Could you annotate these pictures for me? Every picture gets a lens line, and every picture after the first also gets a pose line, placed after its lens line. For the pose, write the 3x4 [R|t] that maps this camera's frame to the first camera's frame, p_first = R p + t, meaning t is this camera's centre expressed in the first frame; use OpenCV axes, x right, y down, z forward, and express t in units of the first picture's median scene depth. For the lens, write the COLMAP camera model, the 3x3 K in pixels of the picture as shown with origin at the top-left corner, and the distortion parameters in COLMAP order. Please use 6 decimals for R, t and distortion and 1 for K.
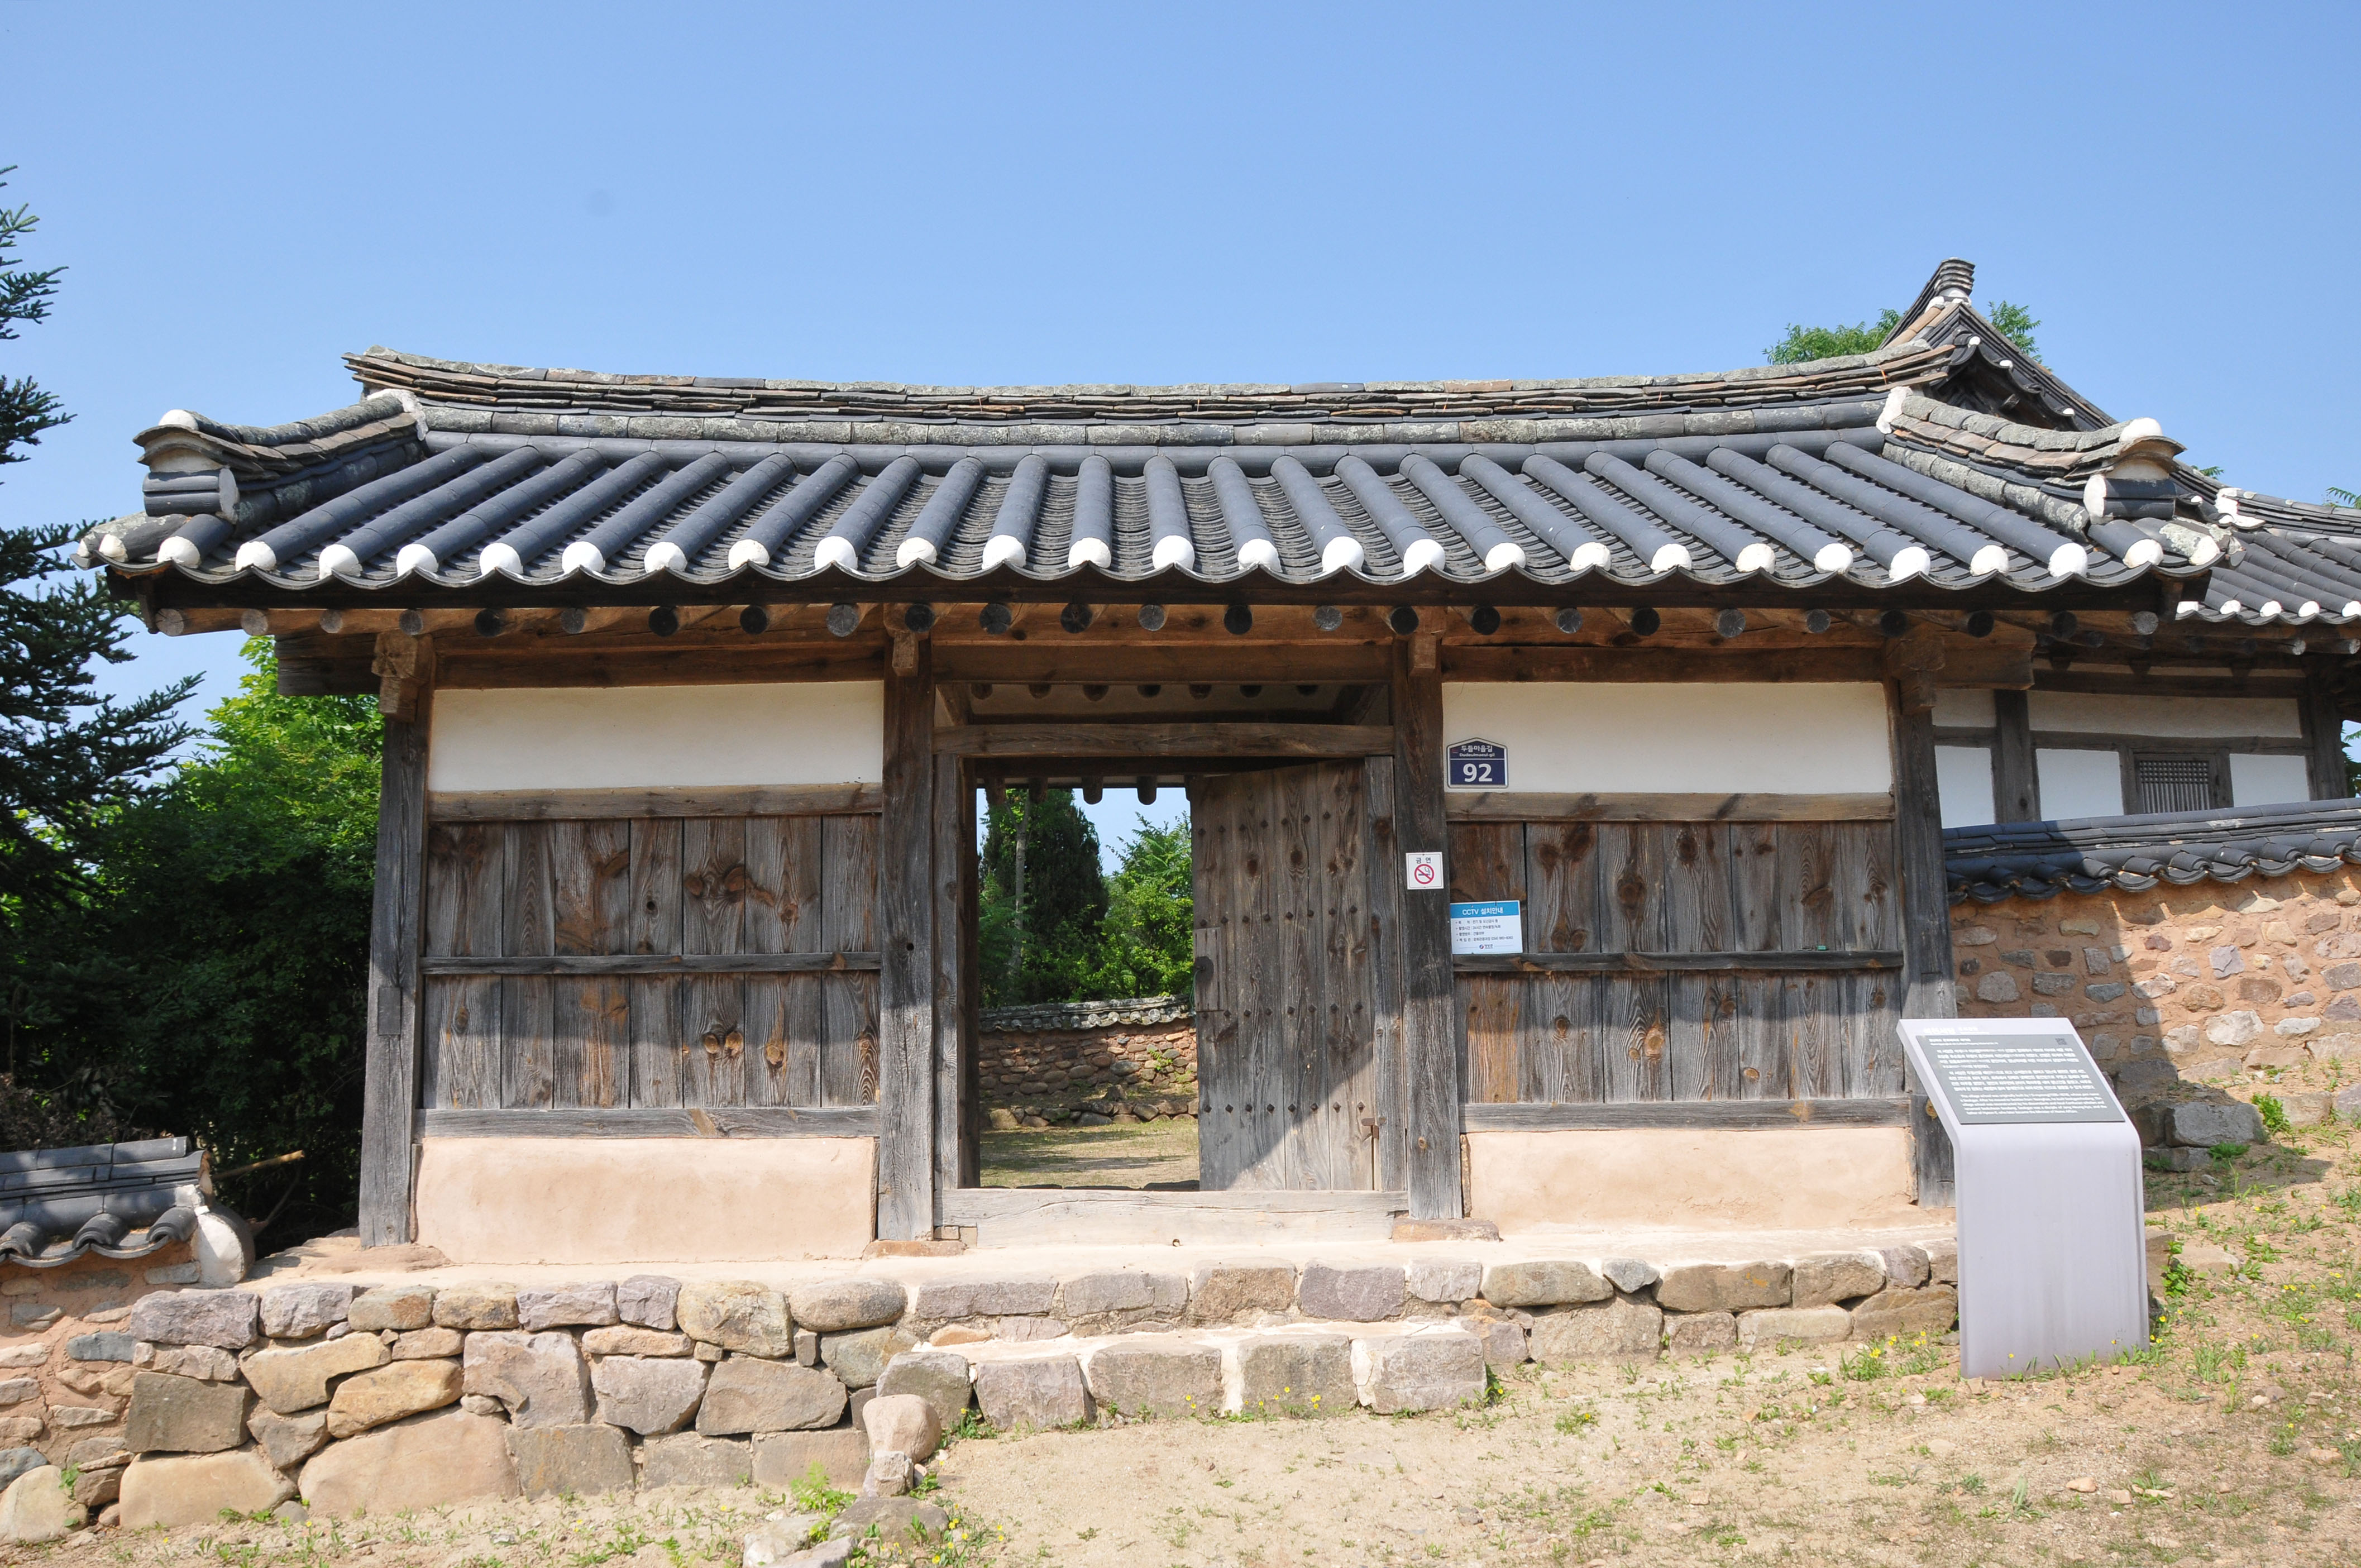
lens RADIAL K [[1937.0, 0, 1181.0], [0, 1937.0, 829.4], [0, 0, 1]] dist [-0.164258, 0.124758]
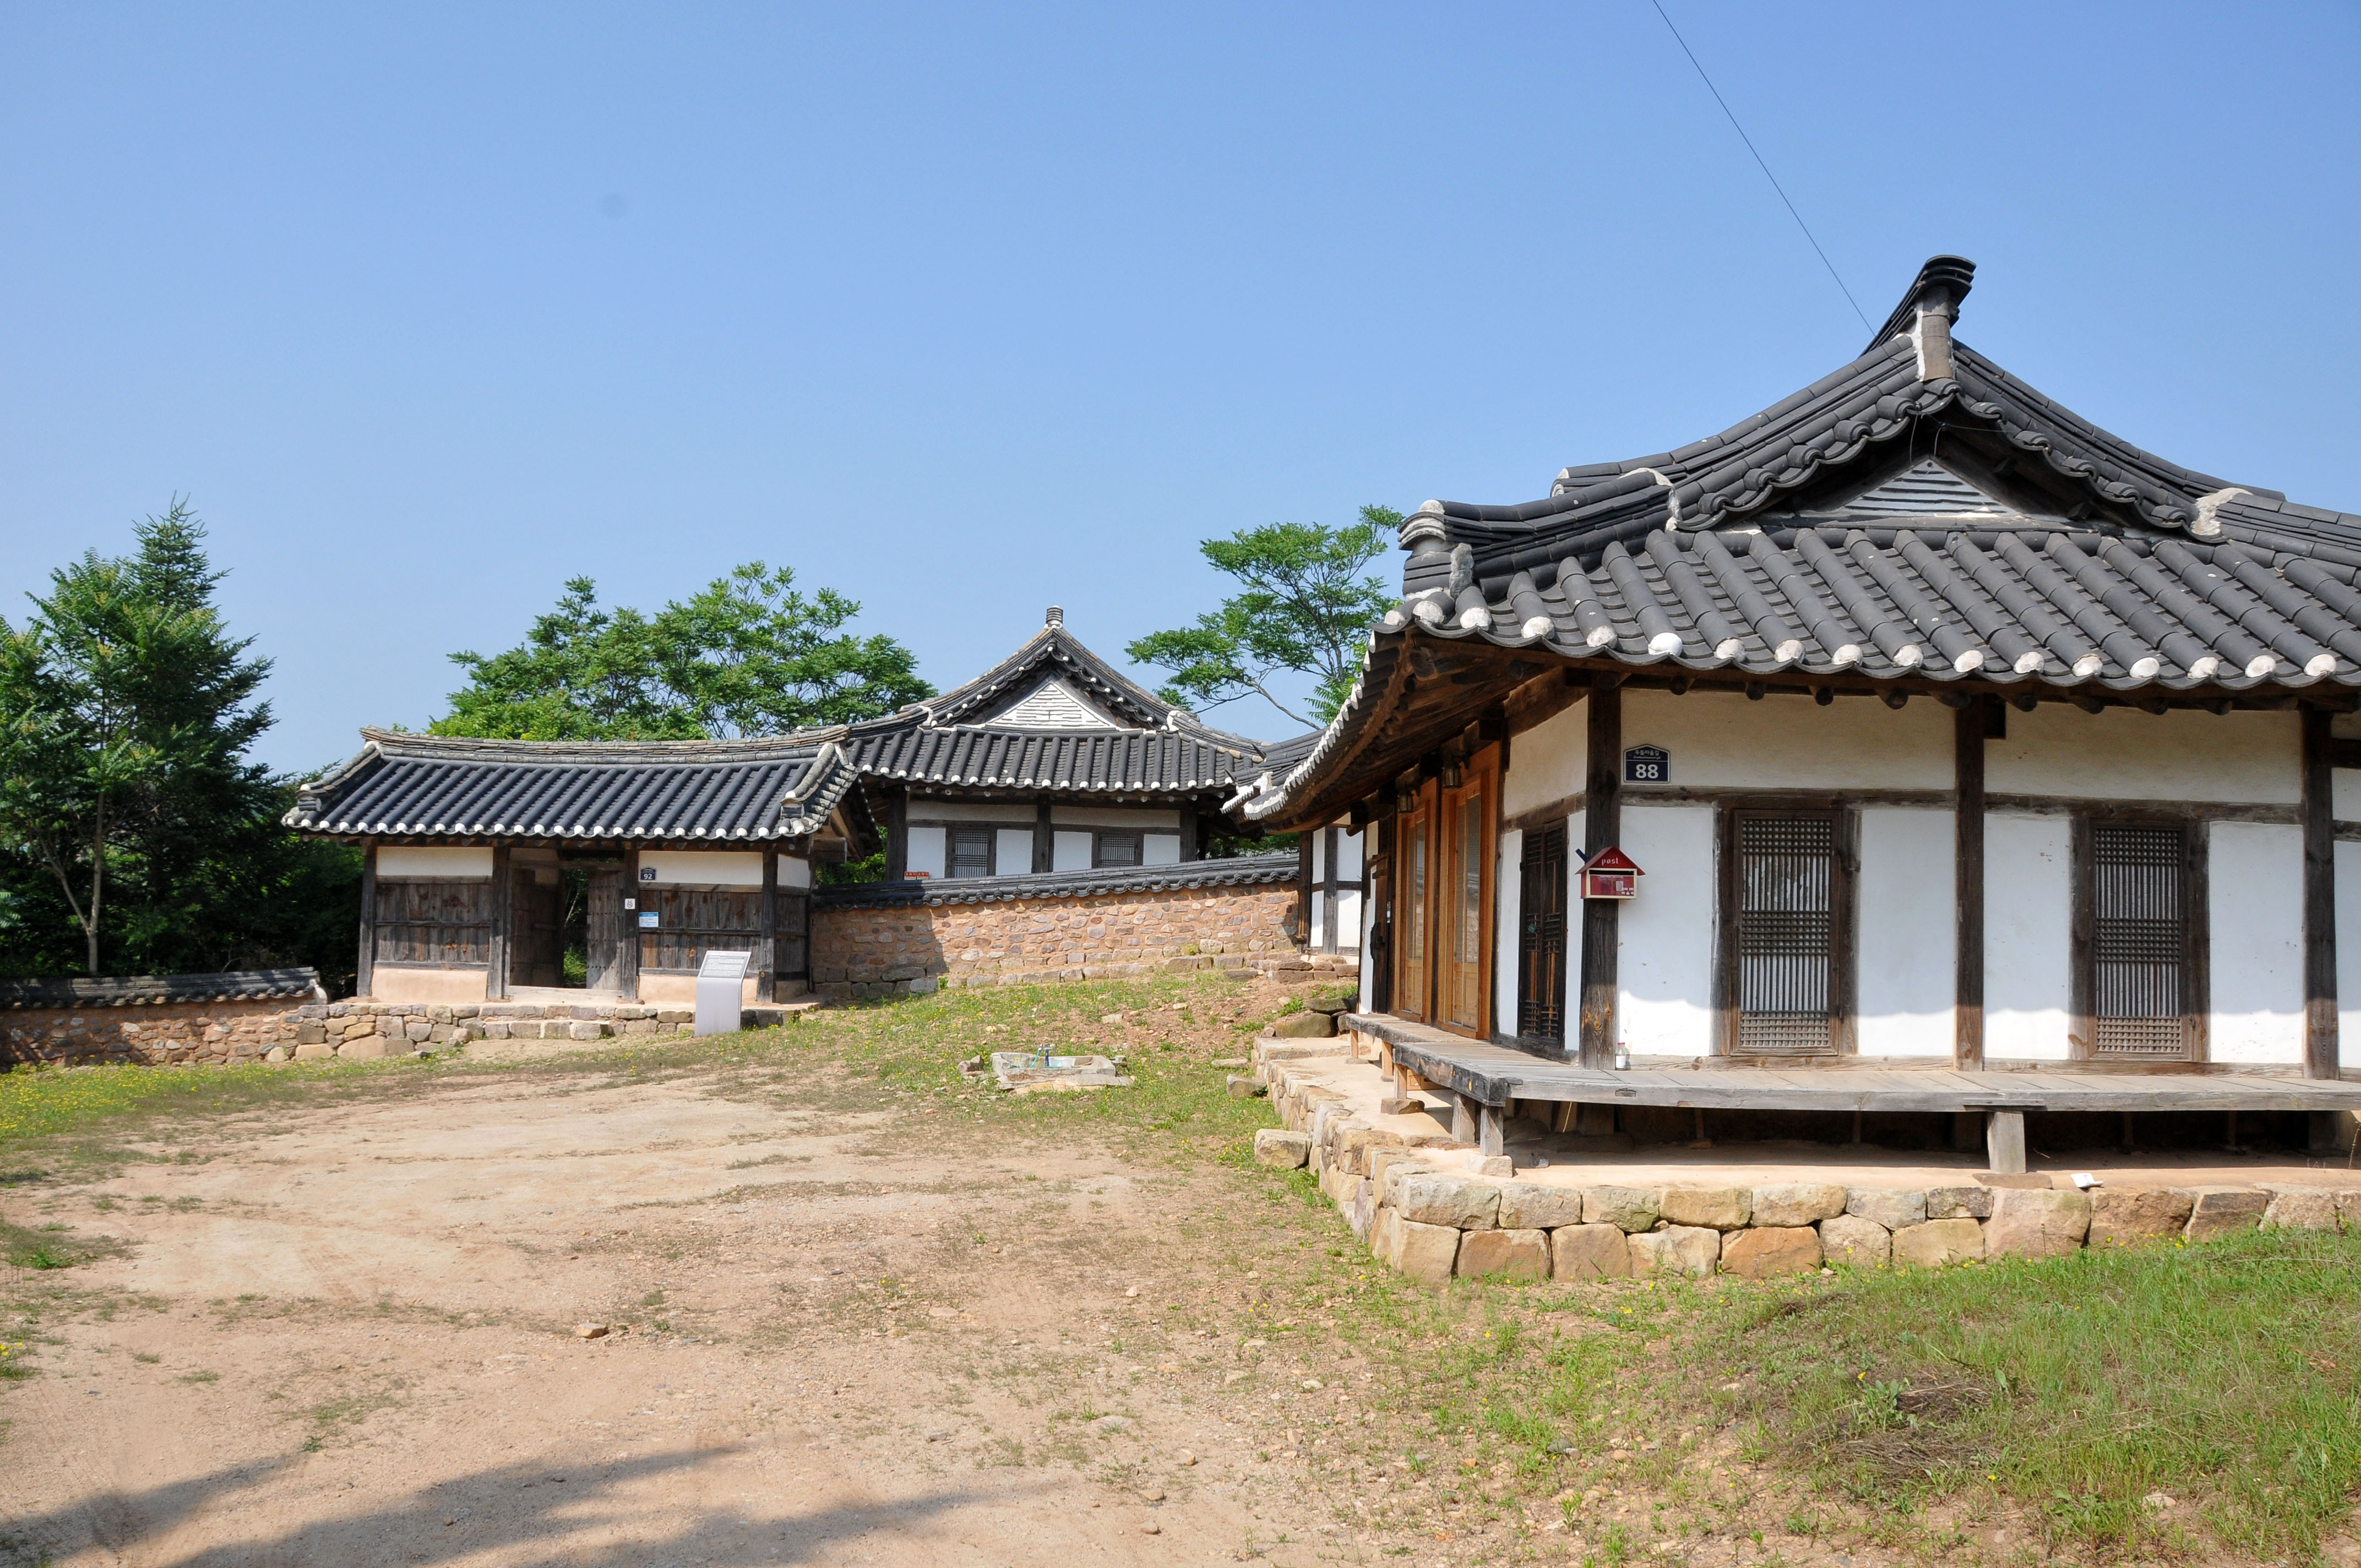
lens RADIAL K [[1937.0, 0, 1181.0], [0, 1937.0, 829.4], [0, 0, 1]] dist [-0.164258, 0.124758]
pose [[0.995310, 0.020645, -0.094503, 1.502200], [-0.014141, 0.997517, 0.068985, -0.383230], [0.095693, -0.067325, 0.993132, -2.482605]]
